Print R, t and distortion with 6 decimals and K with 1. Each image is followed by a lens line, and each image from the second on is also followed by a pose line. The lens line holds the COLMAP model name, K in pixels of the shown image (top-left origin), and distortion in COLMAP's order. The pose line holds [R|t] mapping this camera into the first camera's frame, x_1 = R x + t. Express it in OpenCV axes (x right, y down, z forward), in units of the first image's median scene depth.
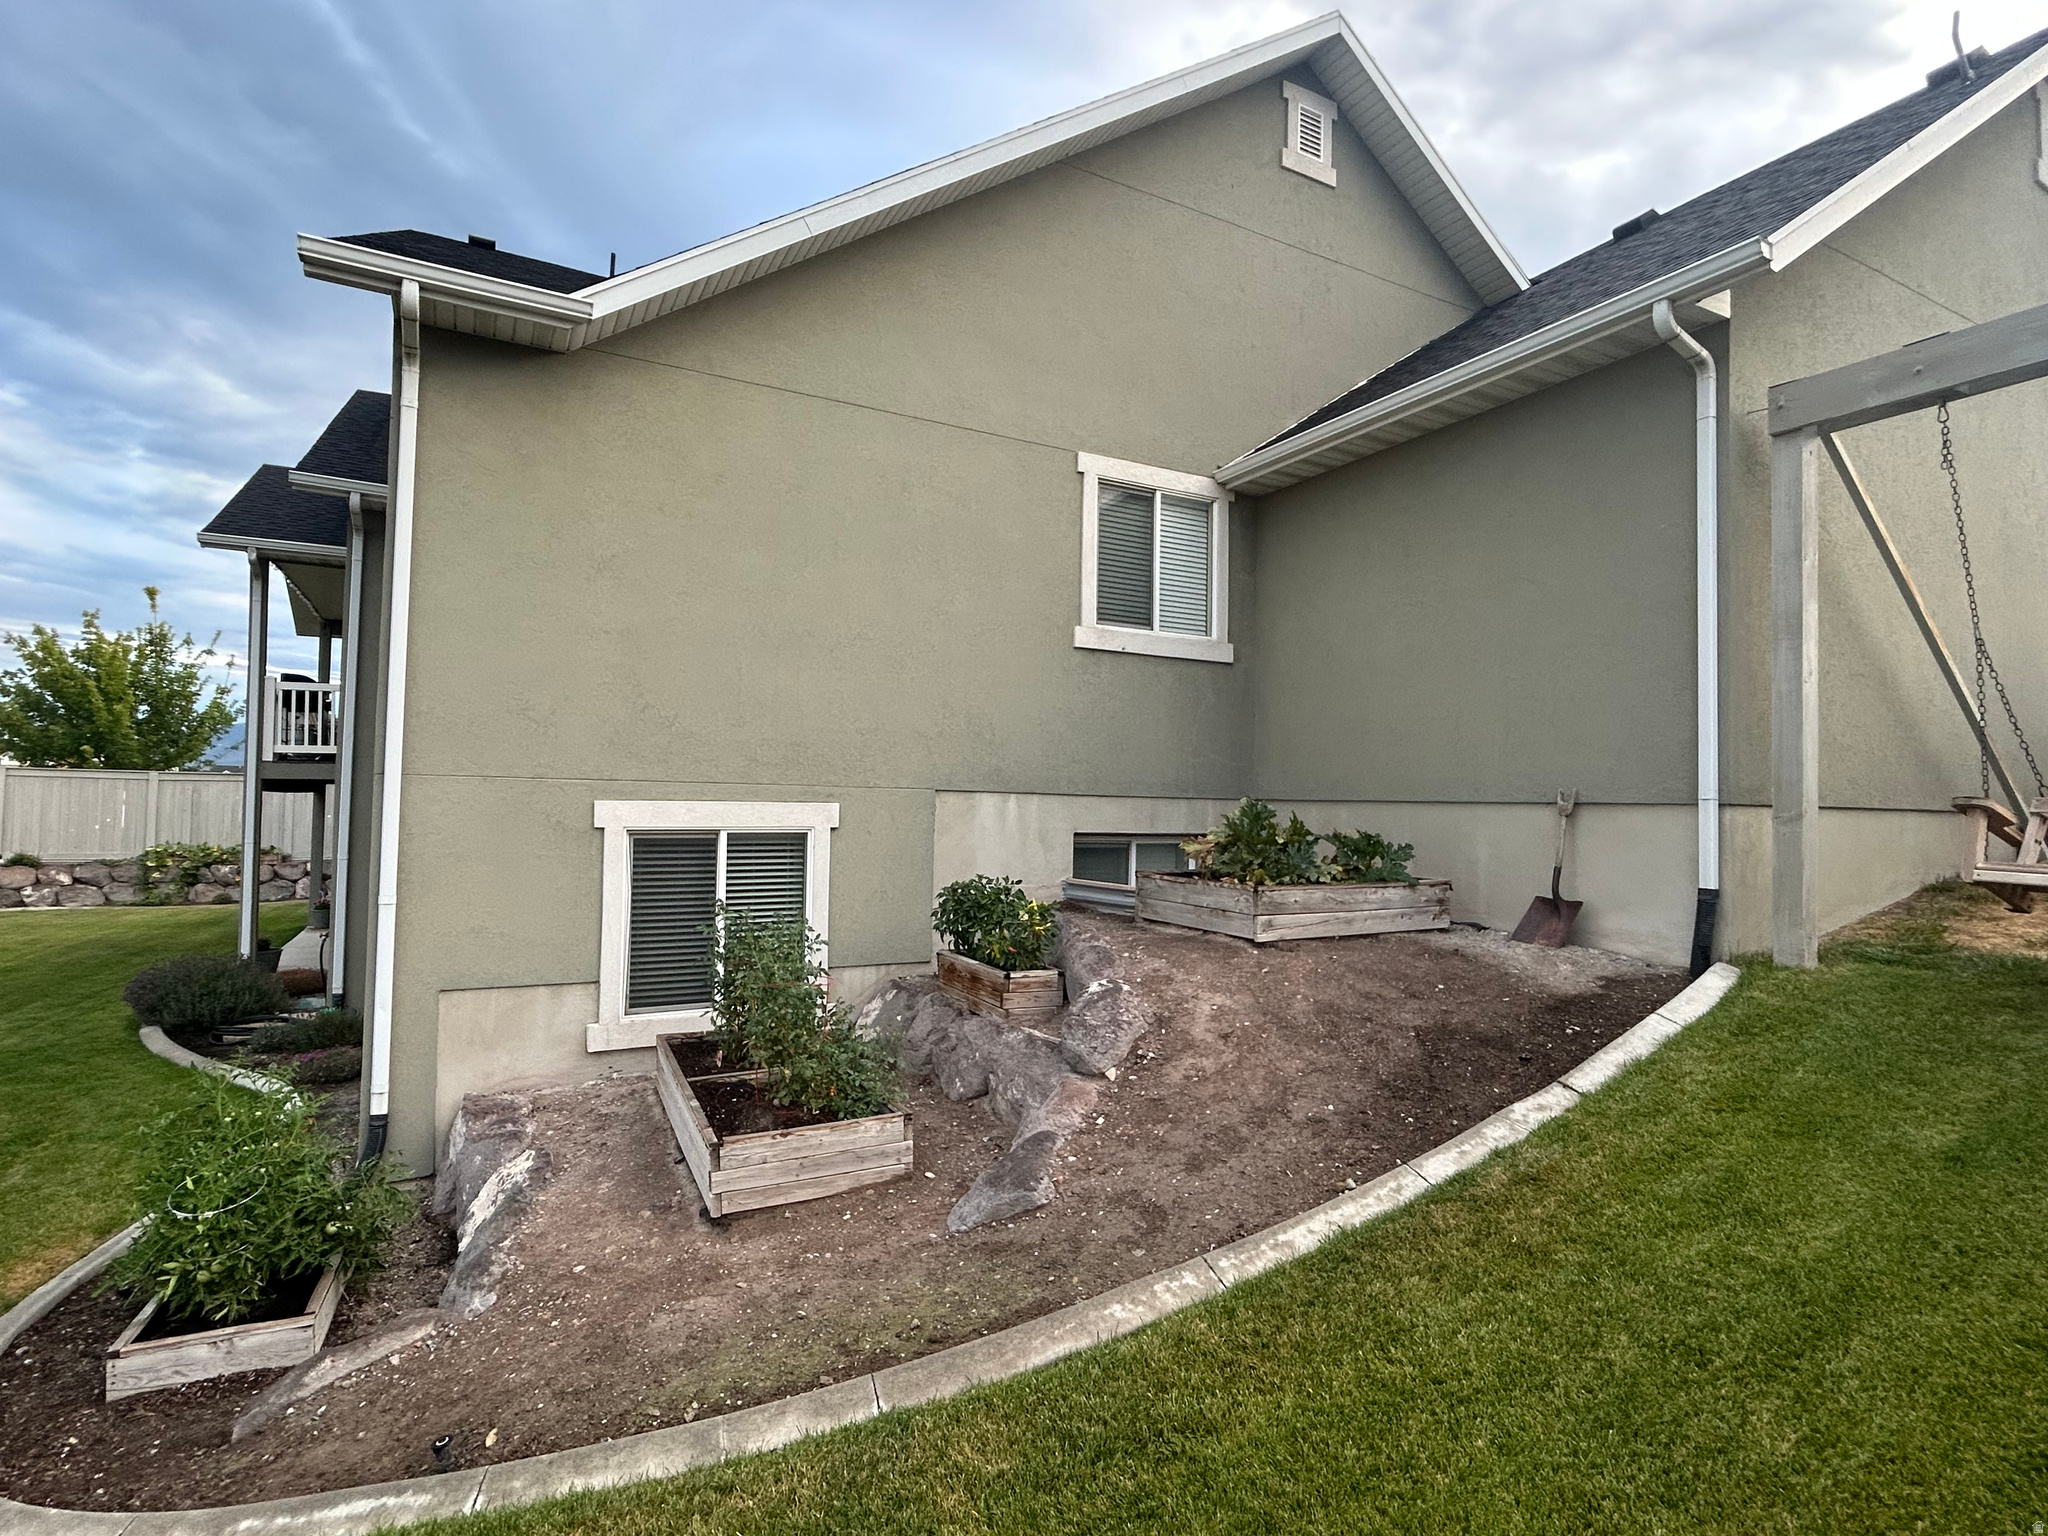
lens RADIAL K [[1023.7, 0, 1045.7], [0, 1023.7, 770.6], [0, 0, 1]] dist [0.000329, 0.000304]
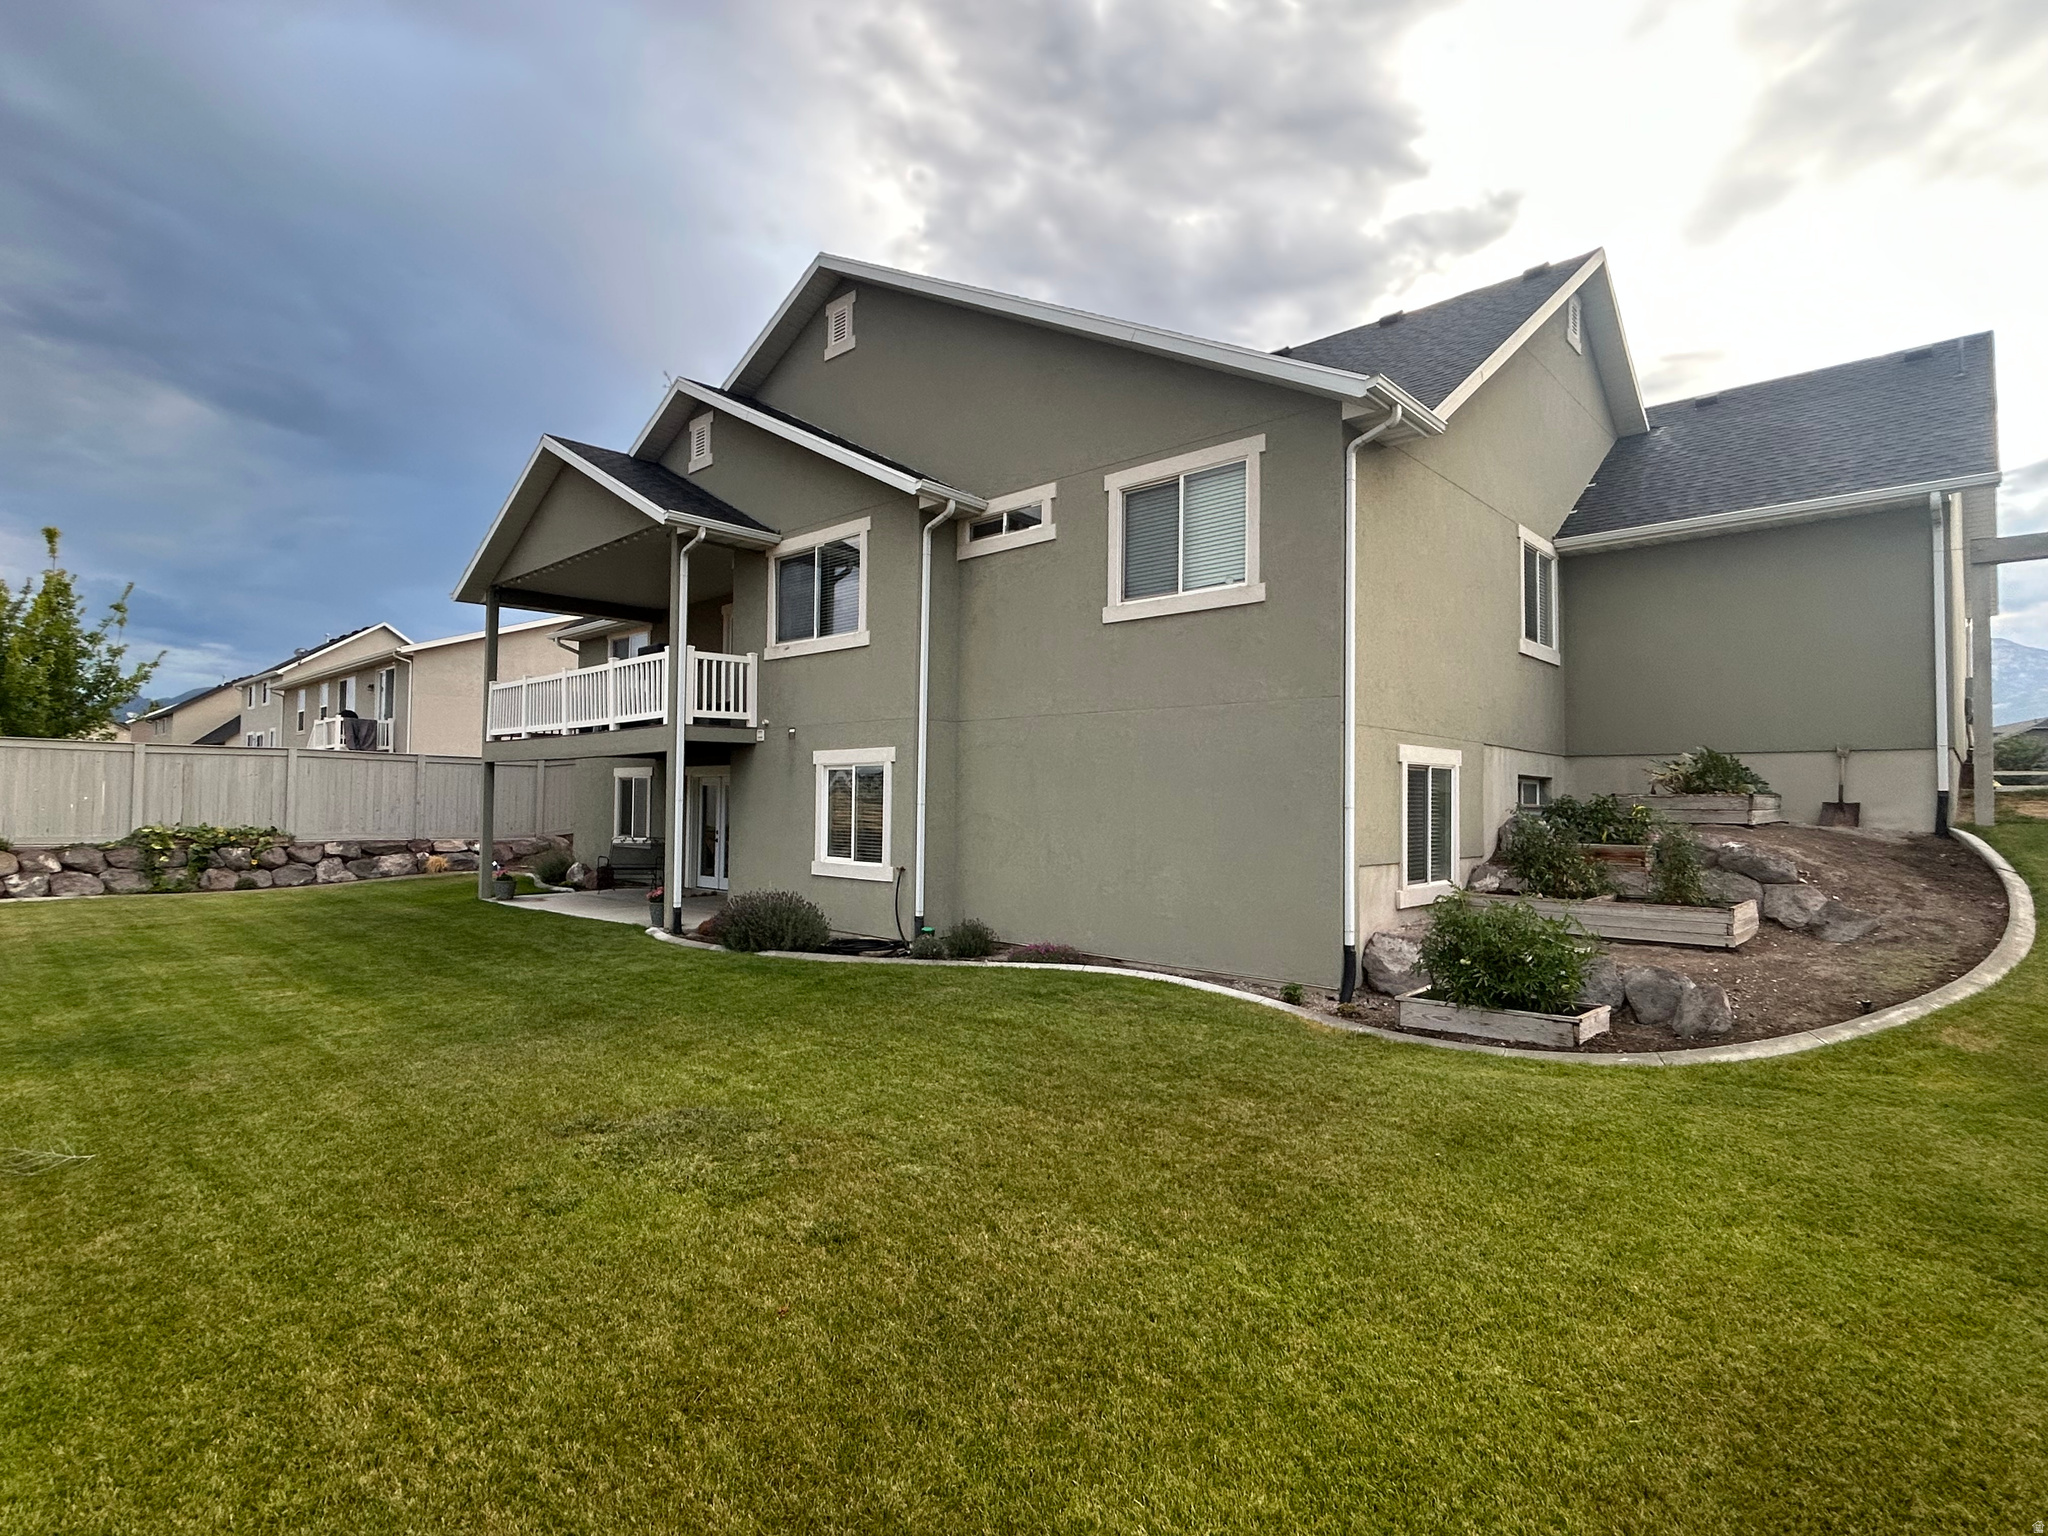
lens RADIAL K [[1038.7, 0, 1018.2], [0, 1038.7, 774.4], [0, 0, 1]] dist [0.002281, 0.000751]
pose [[0.947614, 0.001718, 0.319414, -0.802085], [-0.003510, 0.999981, 0.005035, 0.037635], [-0.319399, -0.005892, 0.947602, -0.159282]]
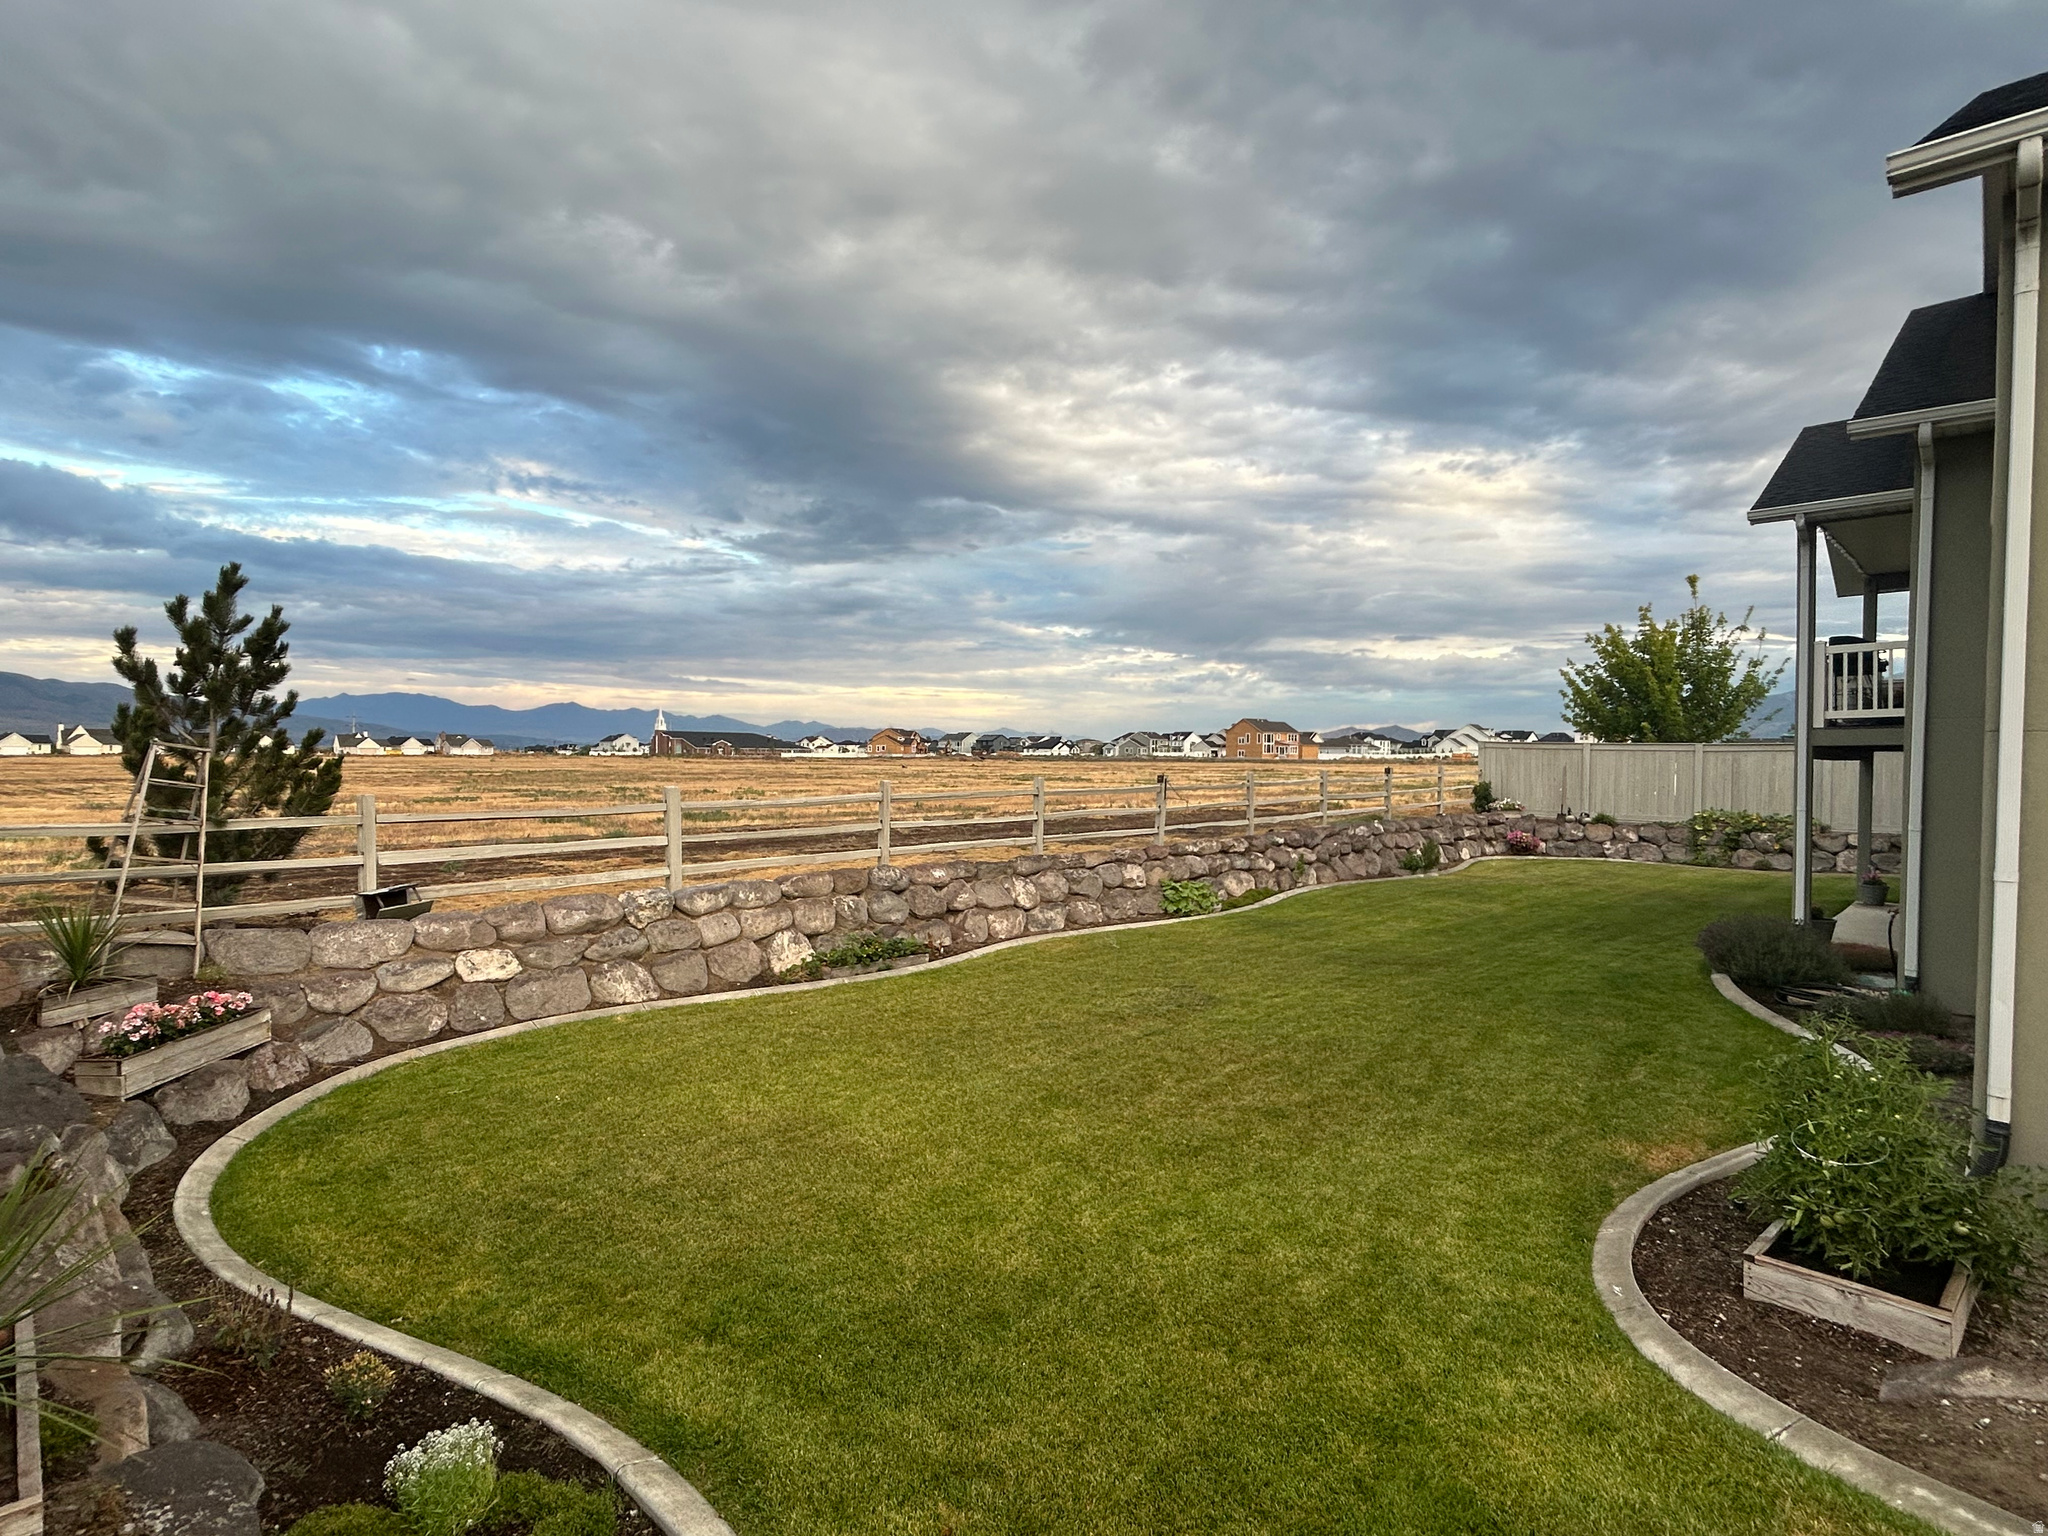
lens RADIAL K [[1038.7, 0, 1018.2], [0, 1038.7, 774.4], [0, 0, 1]] dist [0.002281, 0.000751]
pose [[0.281232, 0.003137, -0.959635, -0.016321], [0.026655, 0.999583, 0.011079, 0.003790], [0.959270, -0.028695, 0.281031, -0.020625]]
